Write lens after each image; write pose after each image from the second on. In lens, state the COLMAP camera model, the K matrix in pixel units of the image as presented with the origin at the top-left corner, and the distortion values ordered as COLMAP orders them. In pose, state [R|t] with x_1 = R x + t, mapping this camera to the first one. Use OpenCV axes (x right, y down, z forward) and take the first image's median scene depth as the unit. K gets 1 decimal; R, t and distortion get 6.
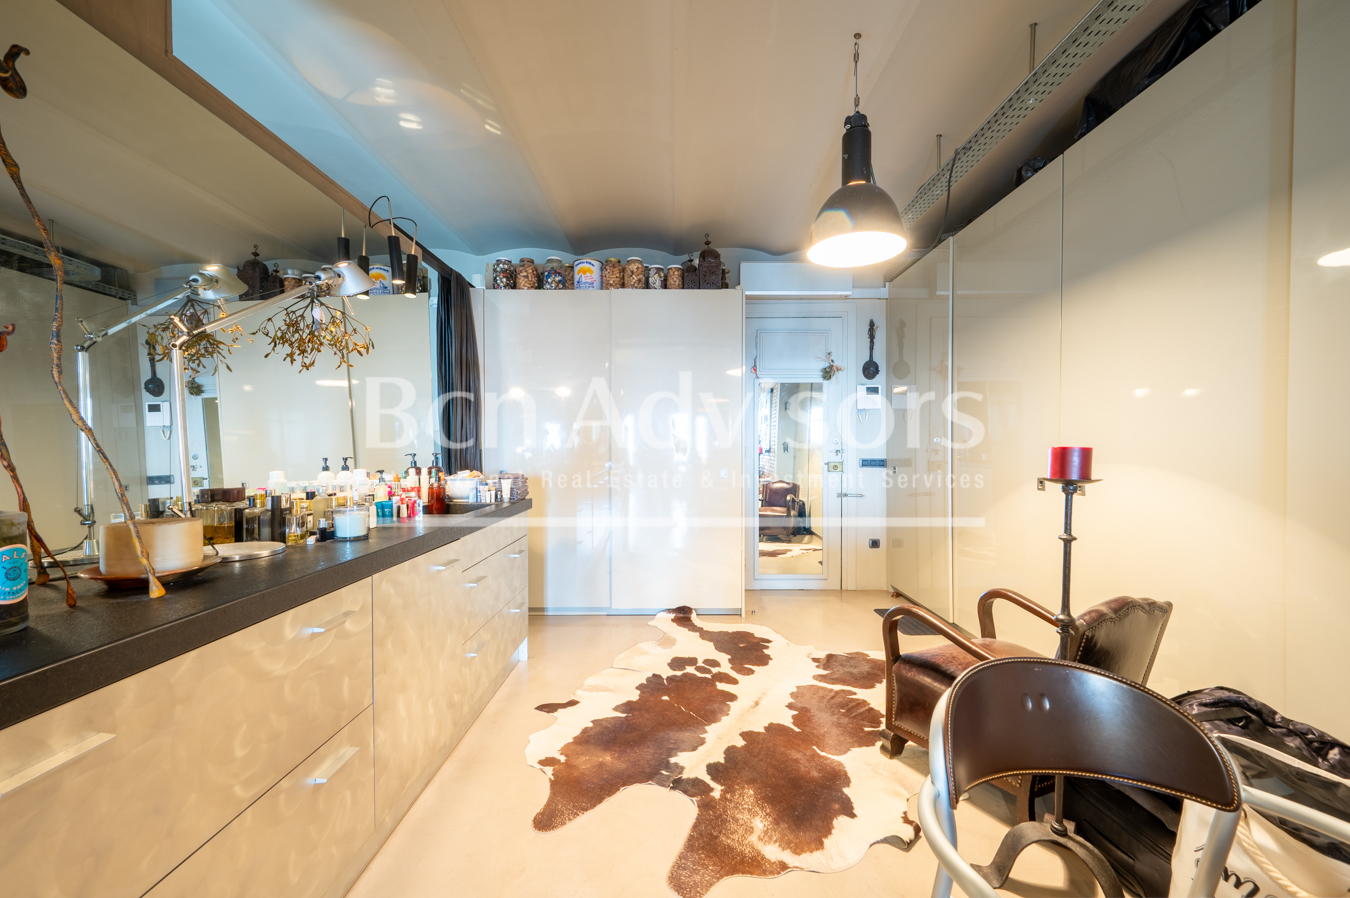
lens RADIAL K [[546.5, 0, 675.3], [0, 546.5, 451.7], [0, 0, 1]] dist [-0.000153, -0.000087]
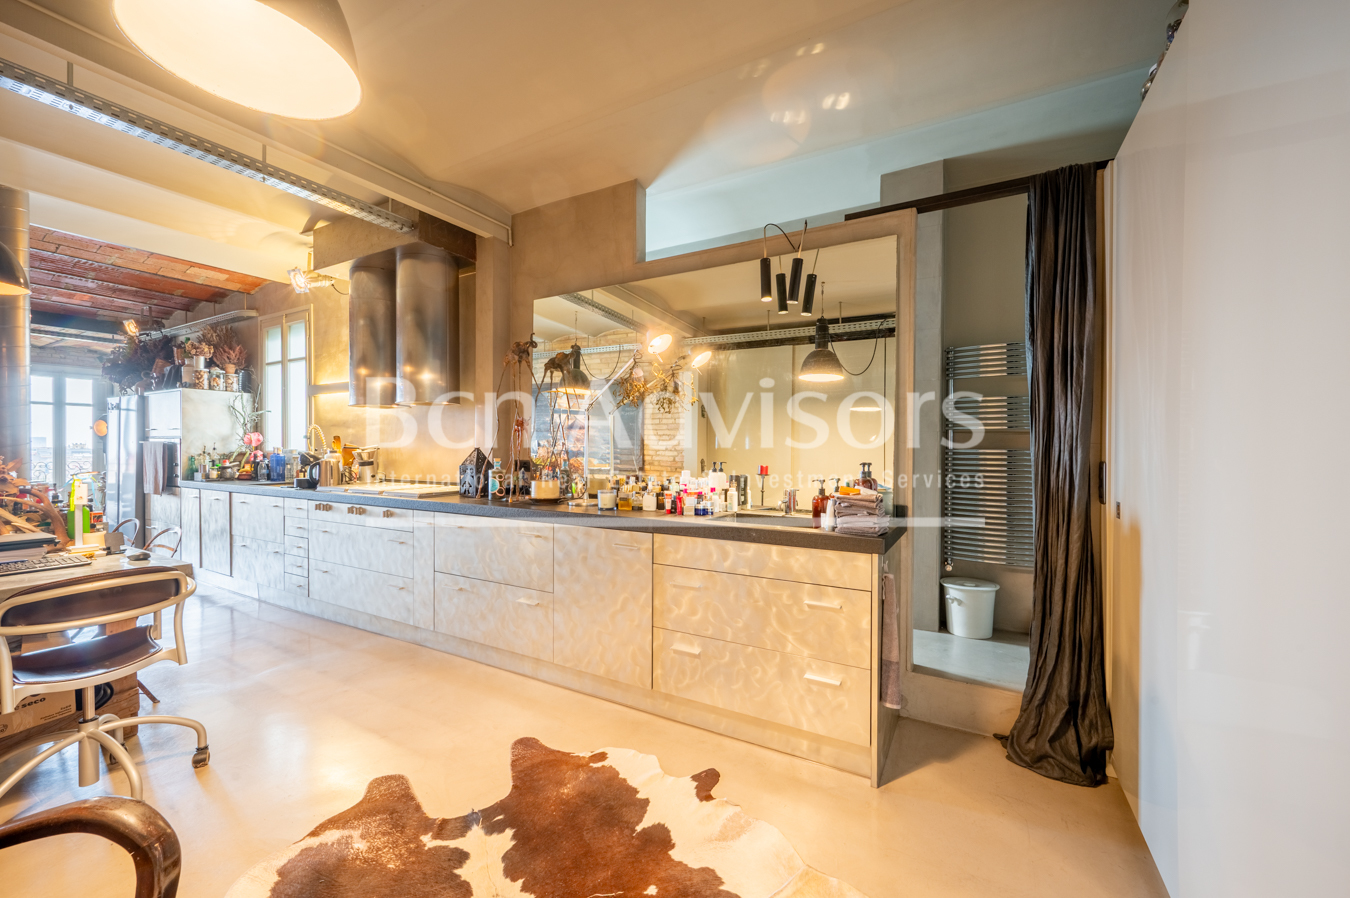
lens RADIAL K [[529.2, 0, 672.5], [0, 529.2, 455.3], [0, 0, 1]] dist [-0.002598, 0.000036]
pose [[-0.498678, 0.007391, -0.866756, 0.563129], [-0.011276, 0.999824, 0.015014, -0.025594], [0.866714, 0.017261, -0.498507, 1.597803]]
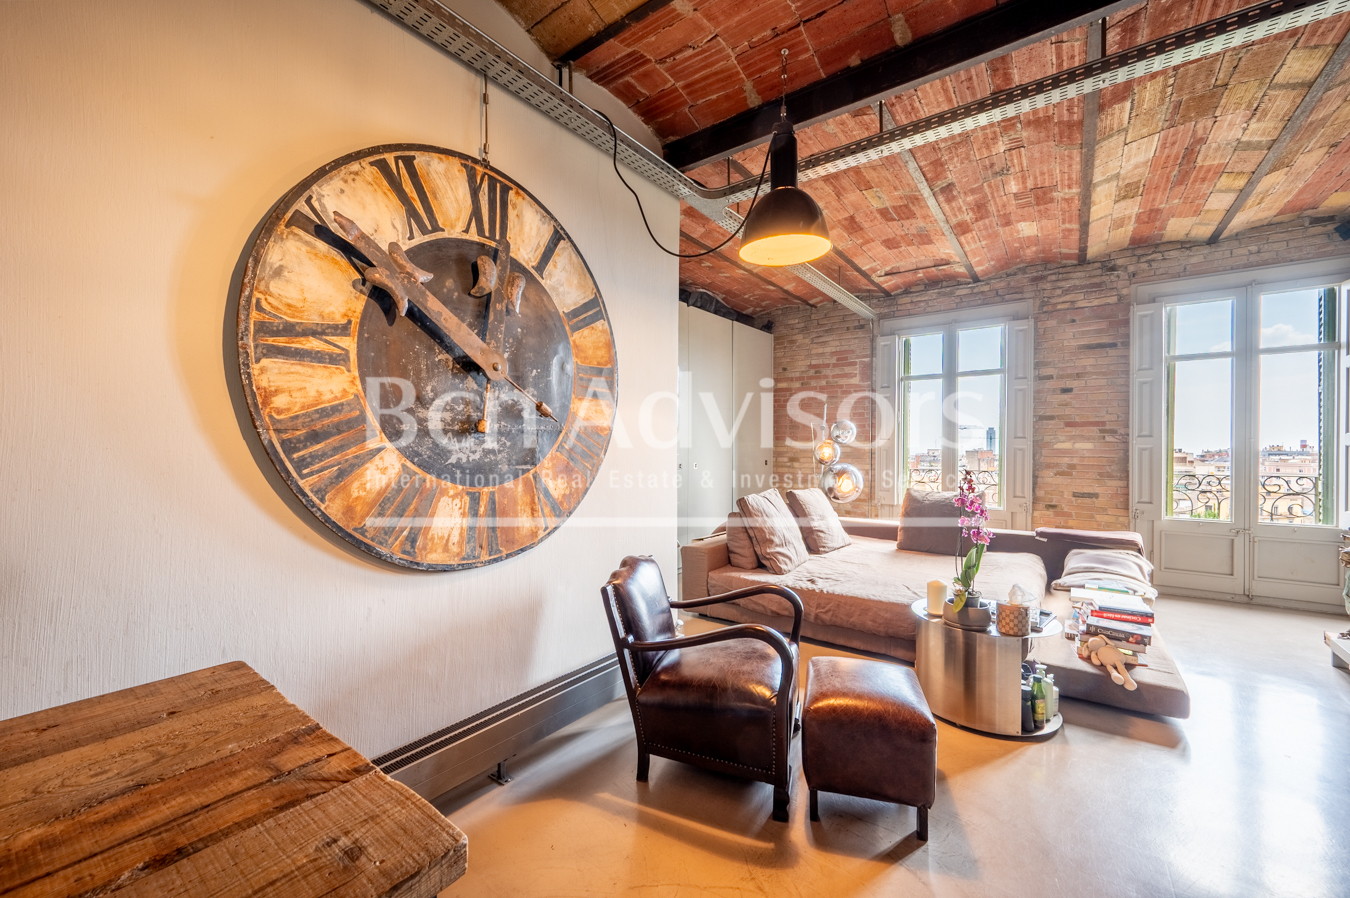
lens RADIAL K [[533.5, 0, 672.3], [0, 533.5, 450.1], [0, 0, 1]] dist [0.000449, 0.000145]
pose [[-0.802959, -0.003439, 0.596025, -0.153199], [0.003208, 0.999944, 0.010091, 0.016038], [-0.596026, 0.010015, -0.802903, -2.043871]]
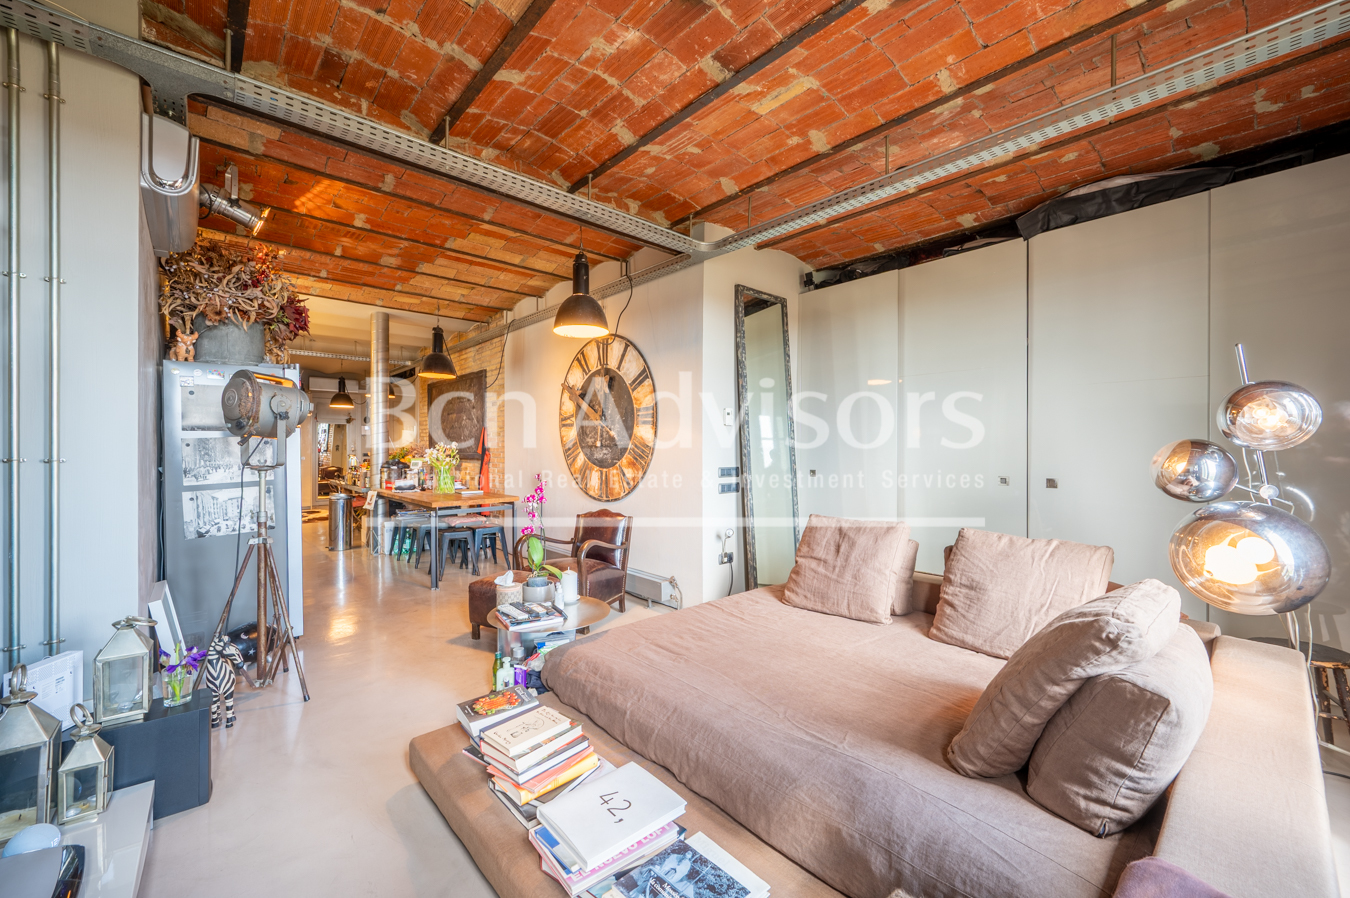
lens RADIAL K [[540.3, 0, 674.1], [0, 540.3, 450.0], [0, 0, 1]] dist [-0.001059, 0.000004]
pose [[0.747717, -0.002984, 0.664011, -0.657787], [0.003988, 0.999992, 0.000003, 0.011814], [-0.664005, 0.002646, 0.747723, -4.690472]]
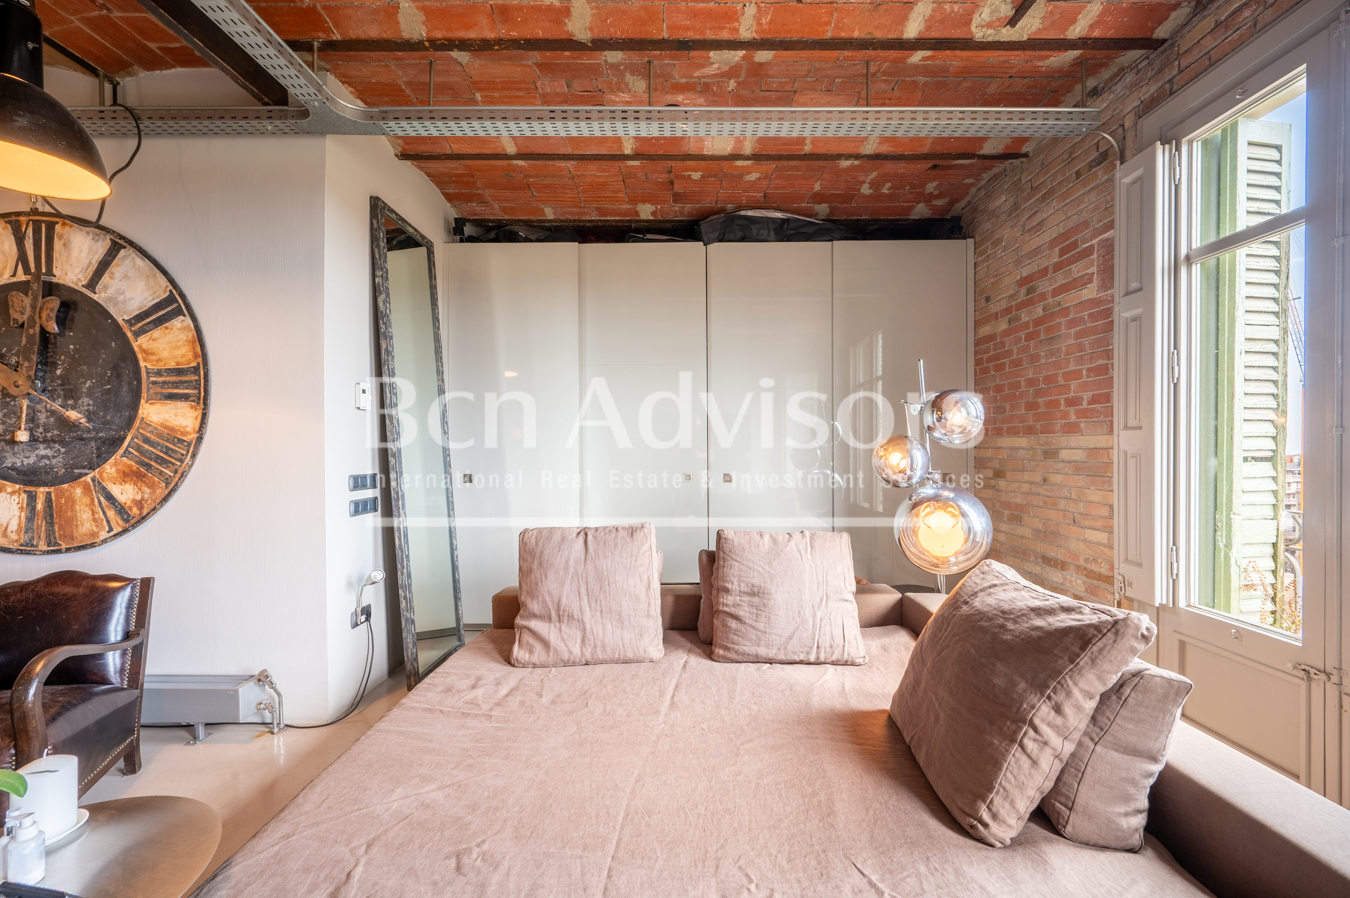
lens RADIAL K [[533.3, 0, 681.5], [0, 533.3, 452.2], [0, 0, 1]] dist [-0.001860, 0.000031]
pose [[-0.001200, -0.004564, 0.999989, -0.447892], [0.009285, 0.999946, 0.004575, 0.025188], [-0.999956, 0.009290, -0.001157, -4.065577]]
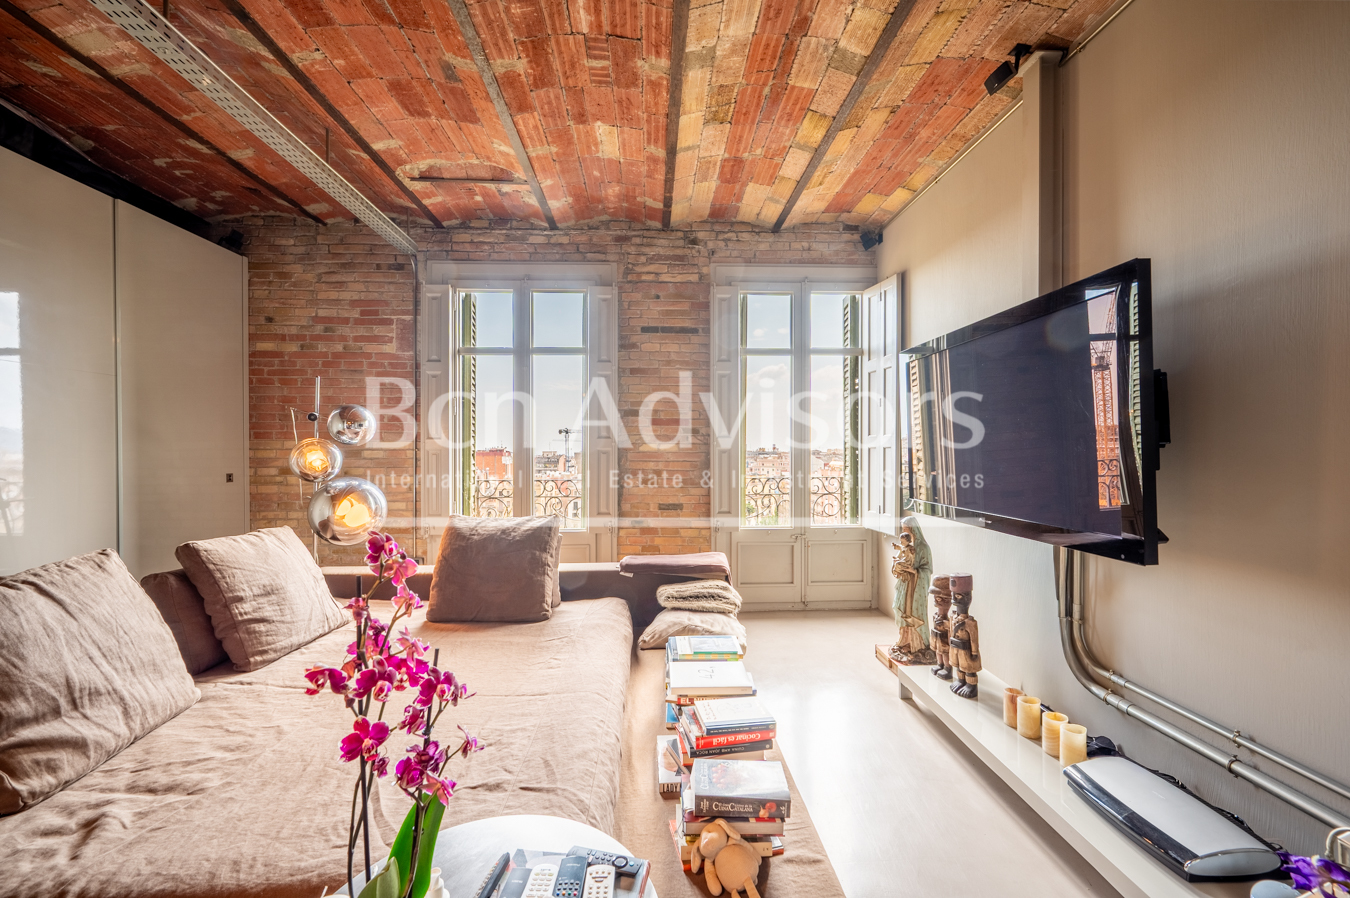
lens RADIAL K [[535.1, 0, 672.6], [0, 535.1, 453.9], [0, 0, 1]] dist [-0.000246, -0.000029]
pose [[-0.998962, 0.002815, -0.045458, -0.132103], [0.002170, 0.999896, 0.014235, 0.020009], [0.045494, 0.014122, -0.998865, -3.044655]]
